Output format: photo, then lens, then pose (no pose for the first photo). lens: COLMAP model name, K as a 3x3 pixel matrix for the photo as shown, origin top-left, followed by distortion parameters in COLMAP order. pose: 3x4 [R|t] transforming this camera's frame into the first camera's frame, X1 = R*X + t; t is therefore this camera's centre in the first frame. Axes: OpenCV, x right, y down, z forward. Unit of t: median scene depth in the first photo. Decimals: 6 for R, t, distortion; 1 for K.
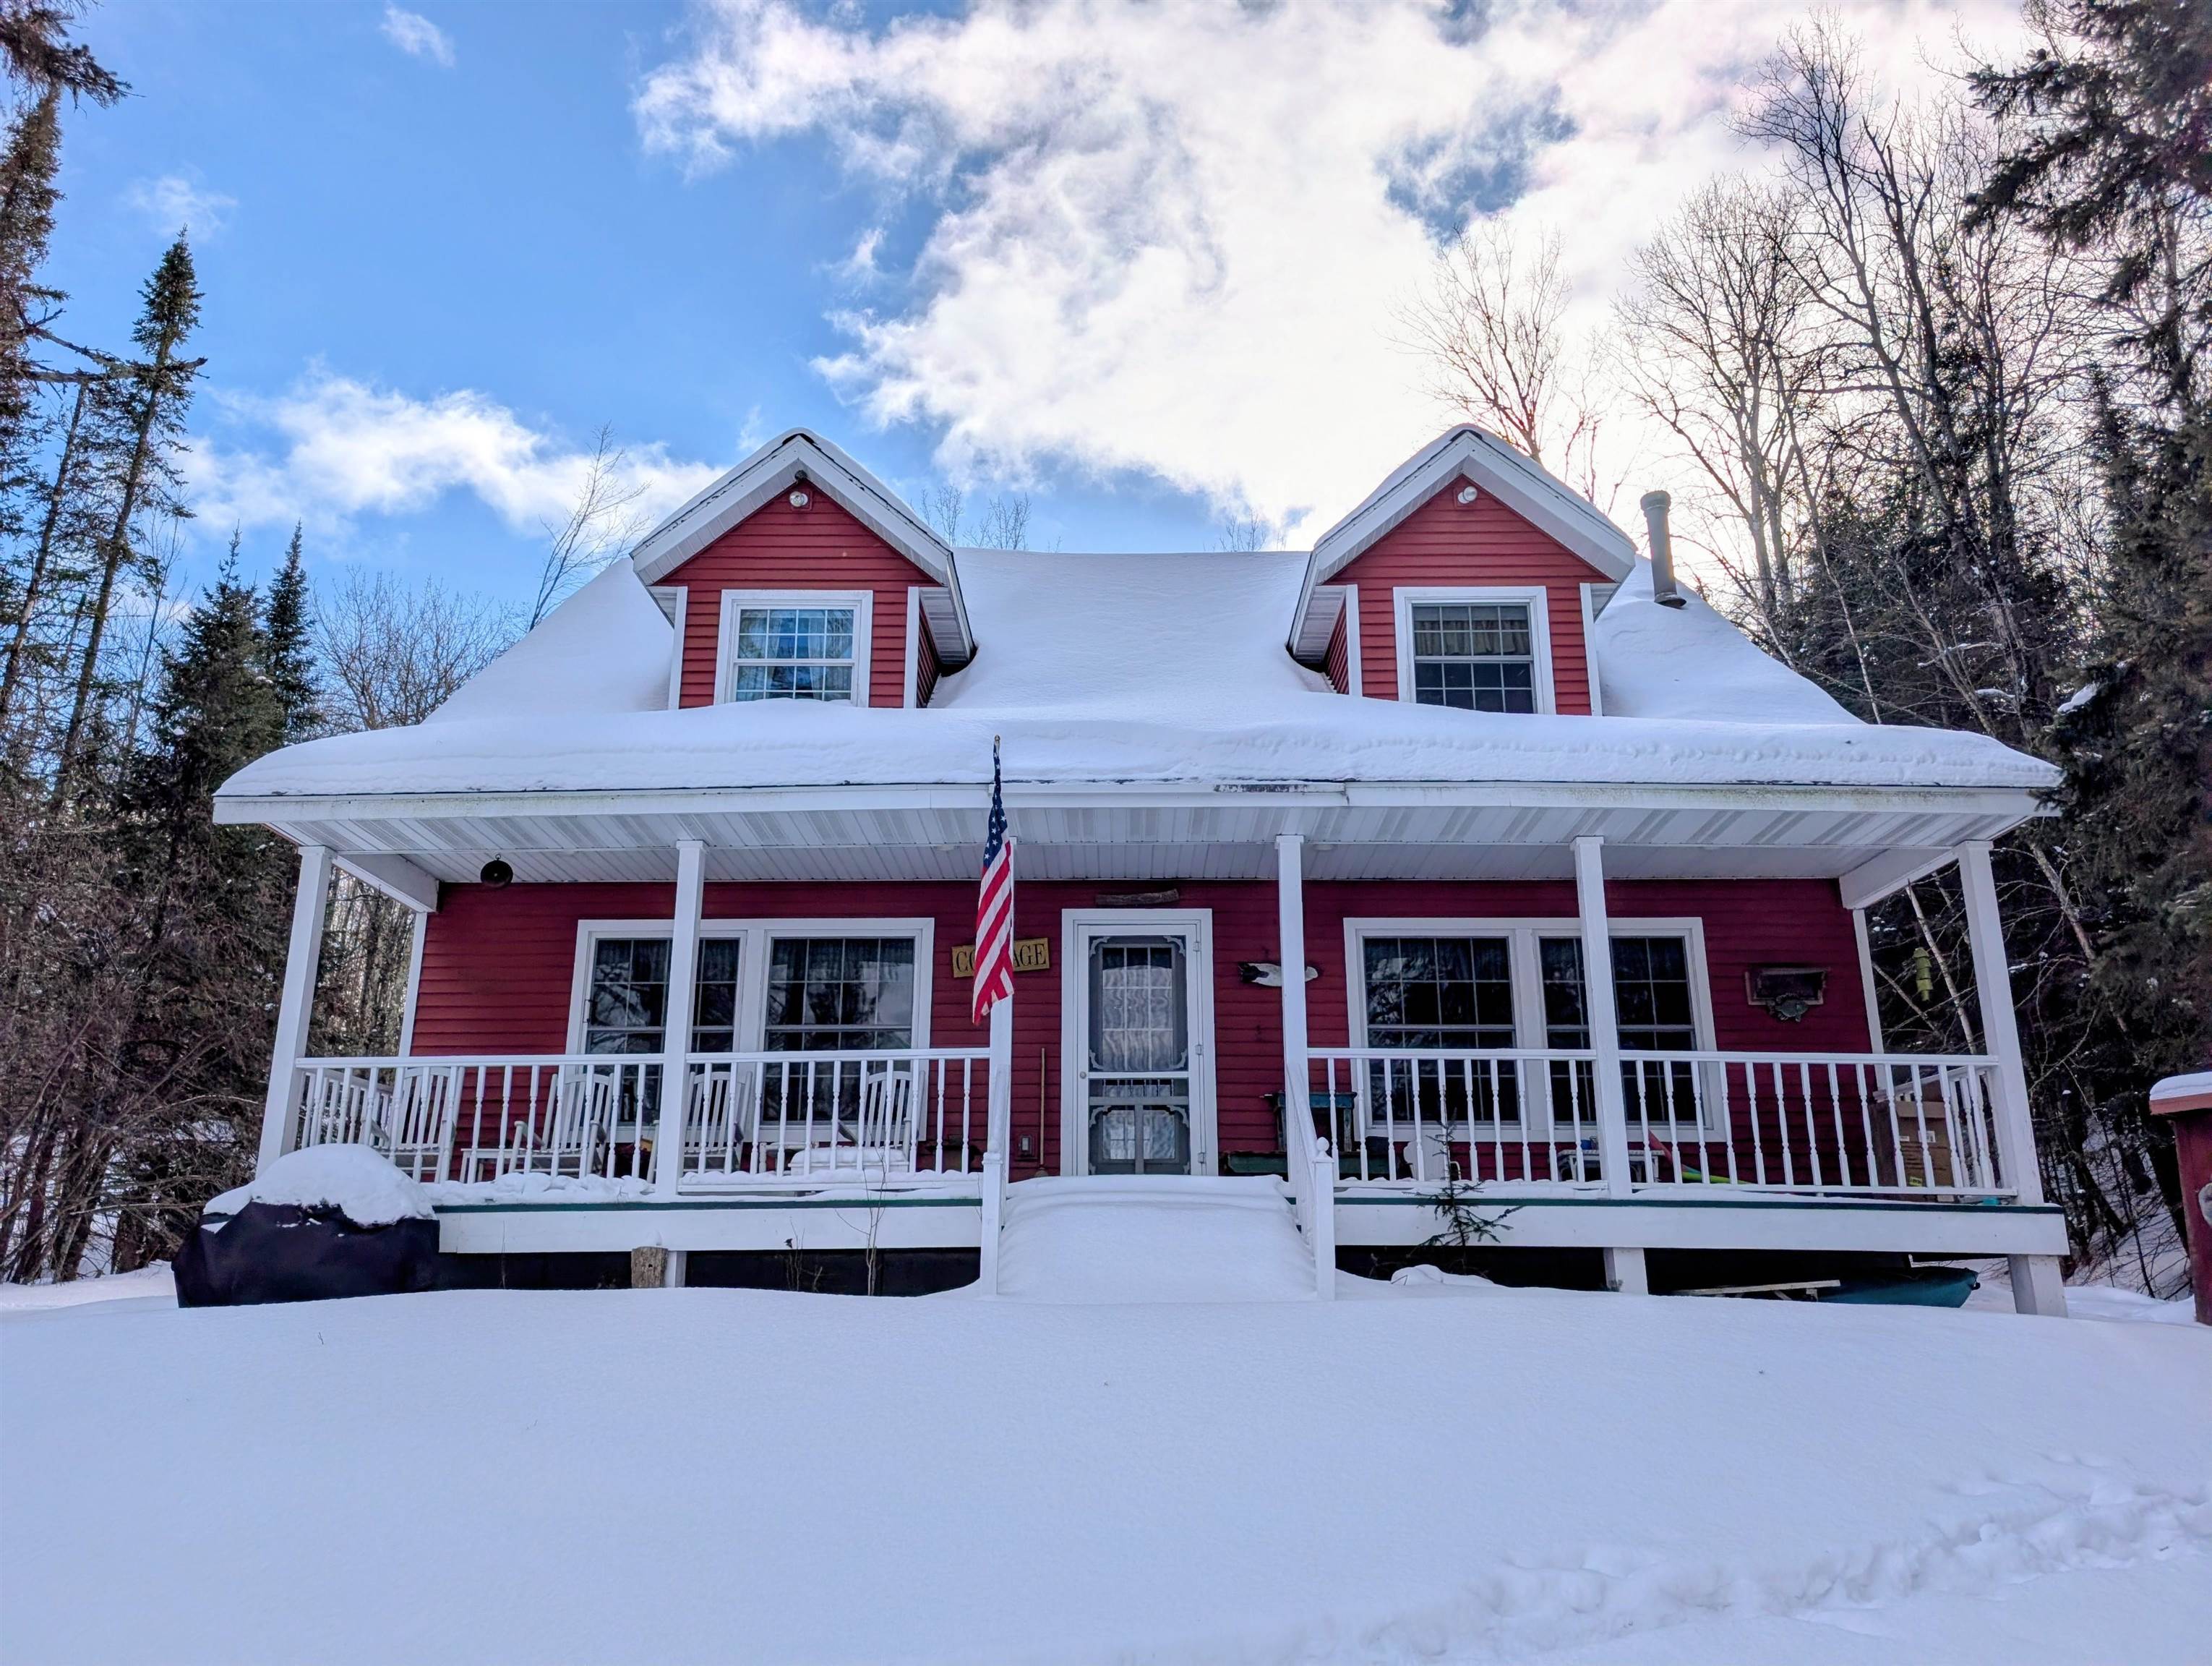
lens RADIAL K [[1583.2, 0, 1103.8], [0, 1583.2, 841.8], [0, 0, 1]] dist [0.031510, -0.018113]
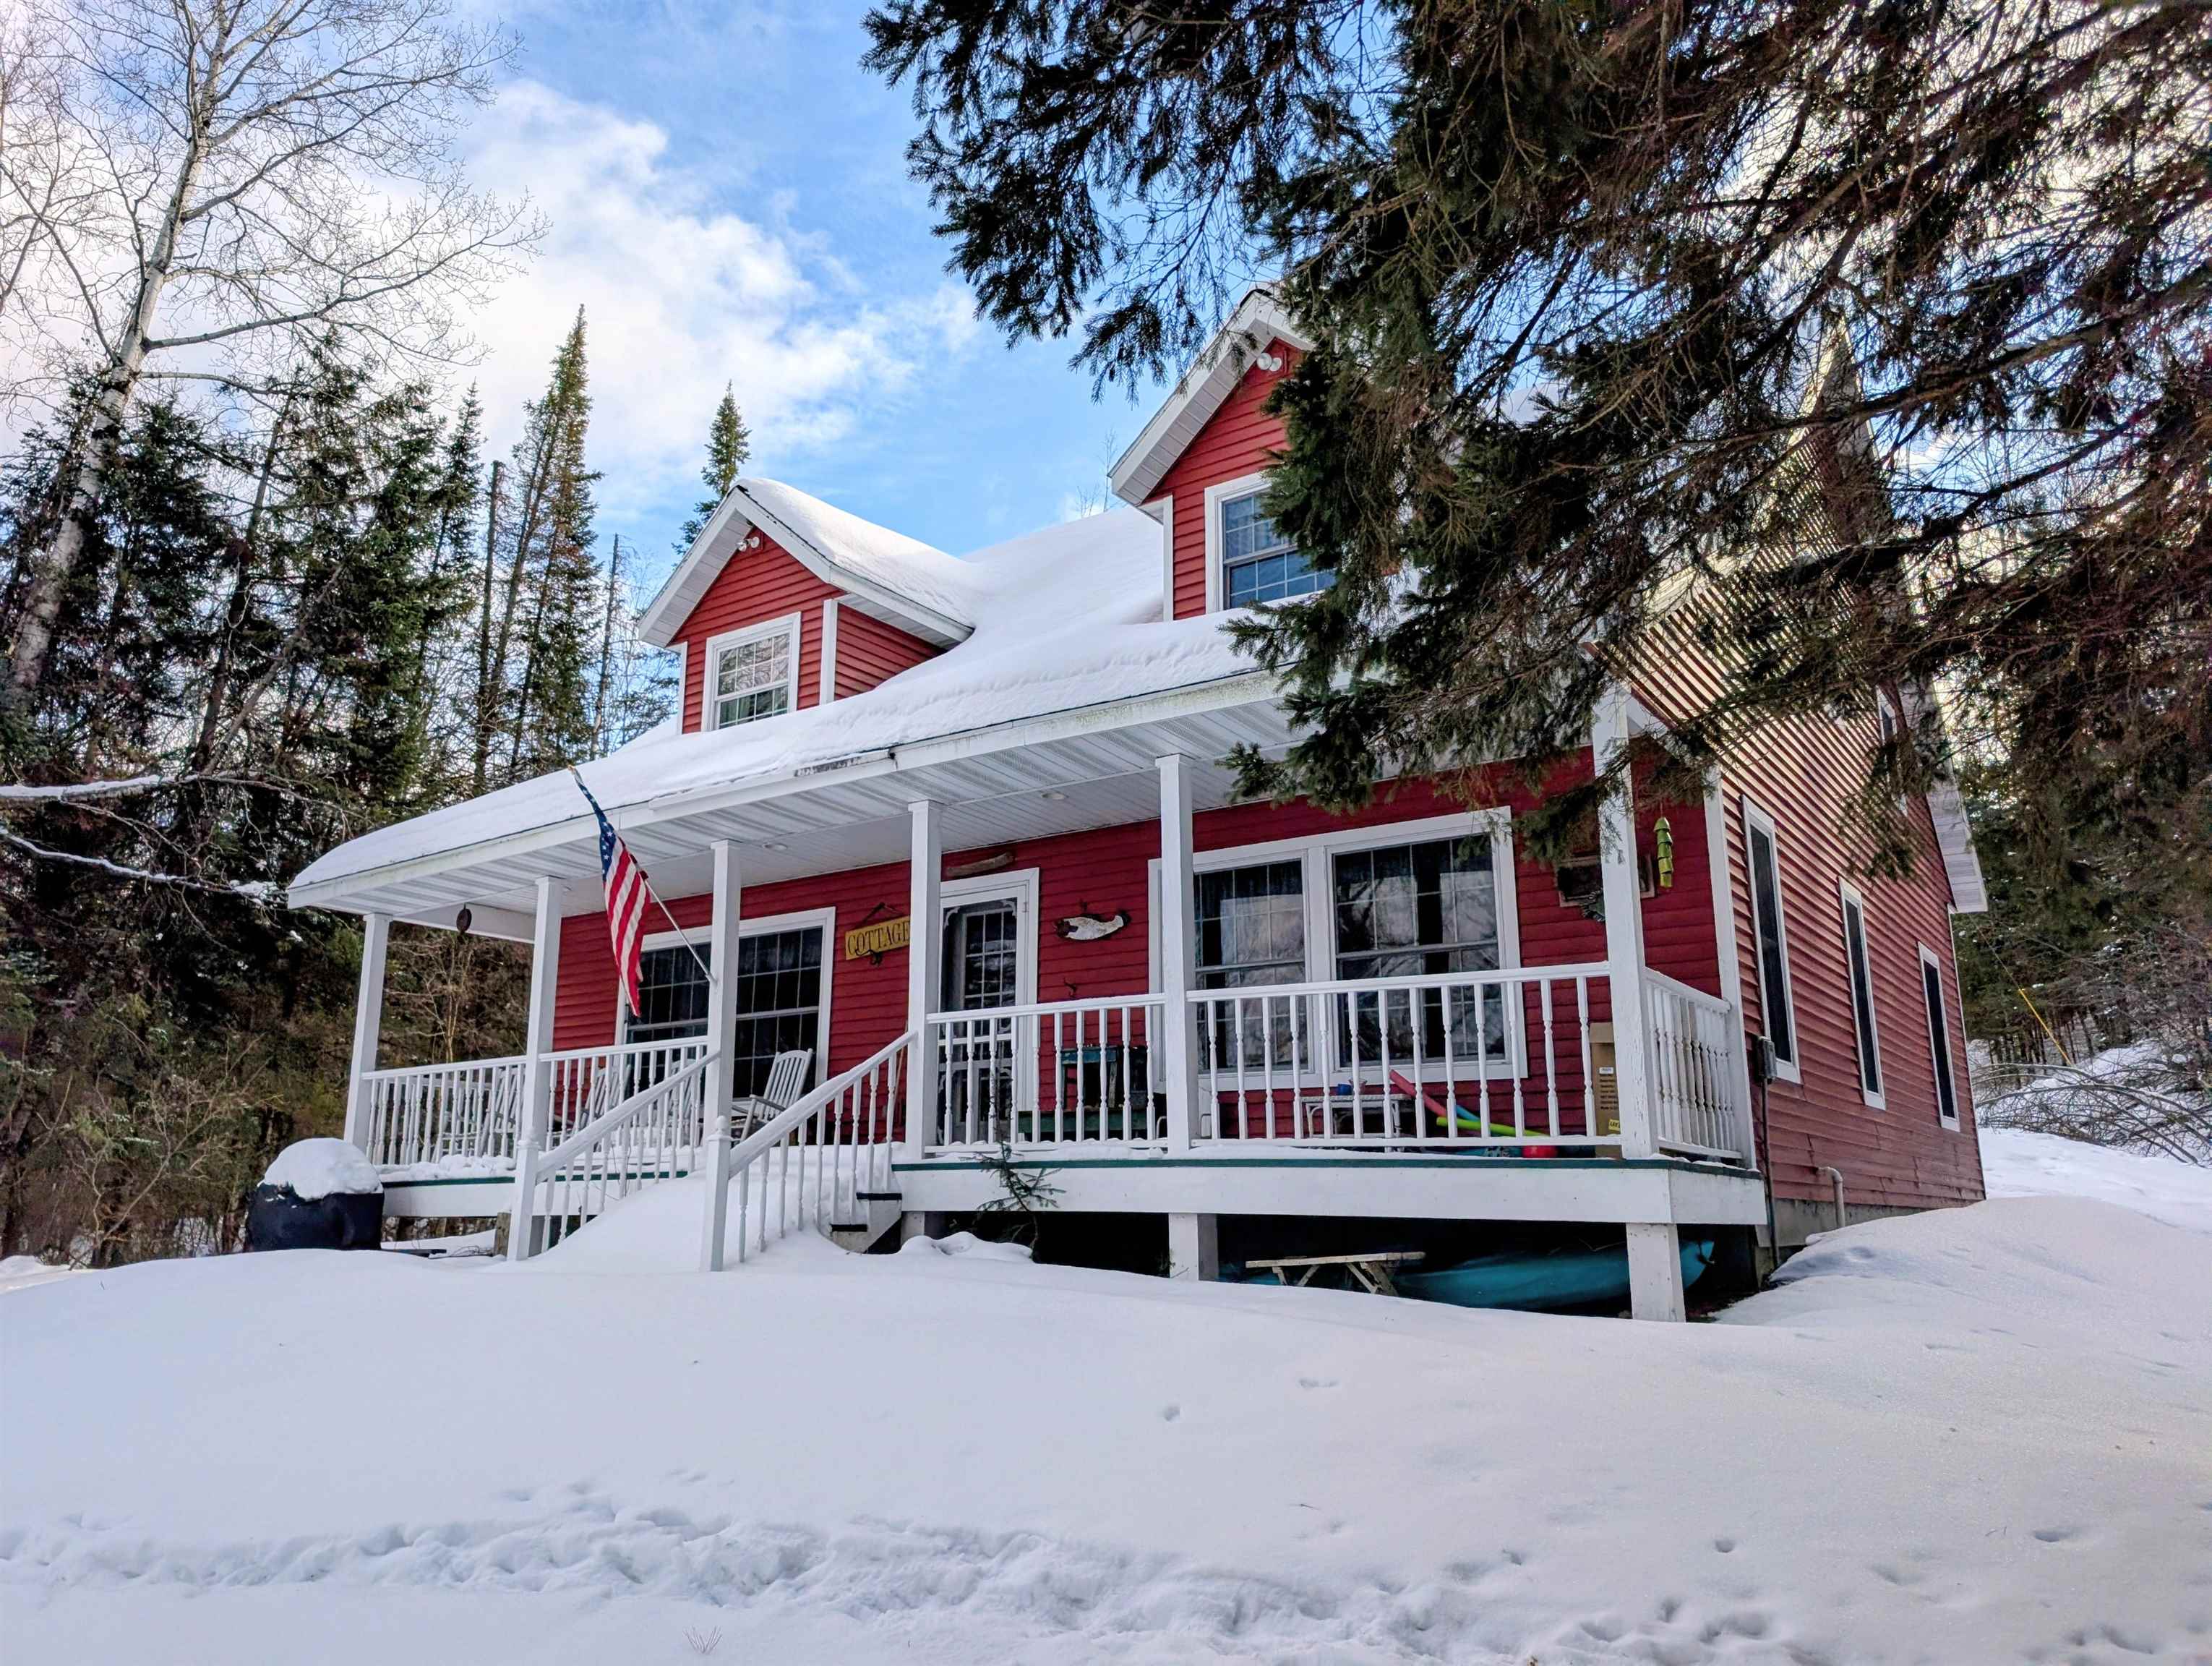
lens RADIAL K [[1583.2, 0, 1096.2], [0, 1583.2, 837.7], [0, 0, 1]] dist [0.031510, -0.018113]
pose [[0.823061, -0.129898, -0.552898, 0.744923], [0.153332, 0.988167, -0.003905, 0.039030], [0.546863, -0.081563, 0.833239, 0.226542]]
